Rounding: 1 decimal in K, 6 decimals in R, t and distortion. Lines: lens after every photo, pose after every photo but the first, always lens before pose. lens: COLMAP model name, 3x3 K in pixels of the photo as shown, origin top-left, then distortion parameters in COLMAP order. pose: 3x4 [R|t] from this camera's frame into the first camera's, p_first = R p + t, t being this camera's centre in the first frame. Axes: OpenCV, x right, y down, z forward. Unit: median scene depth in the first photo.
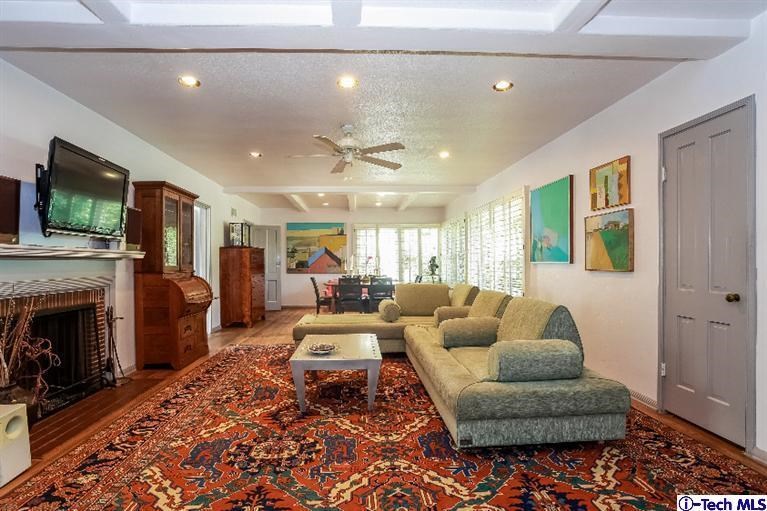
lens RADIAL K [[386.7, 0, 372.8], [0, 386.7, 264.8], [0, 0, 1]] dist [-0.031155, 0.000192]
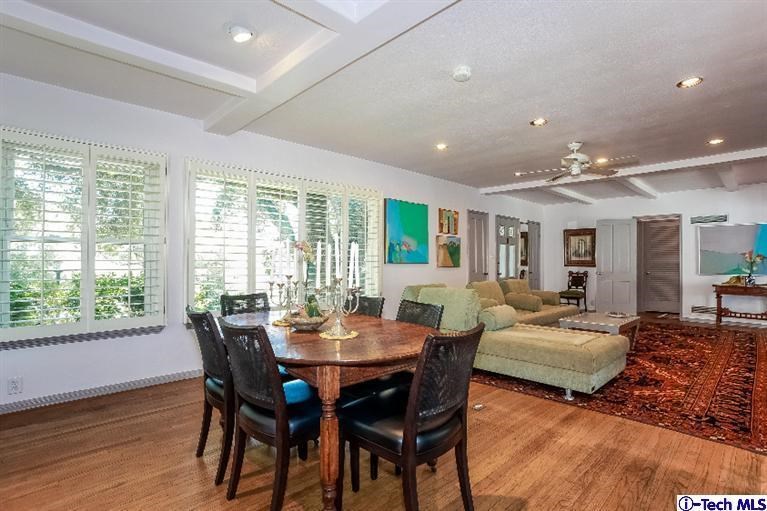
lens RADIAL K [[388.4, 0, 404.7], [0, 388.4, 258.9], [0, 0, 1]] dist [0.000642, 0.000688]
pose [[-0.700709, 0.008551, 0.713396, -0.625720], [0.006266, 0.999963, -0.005832, -0.015434], [-0.713420, 0.000384, -0.700737, 2.595334]]
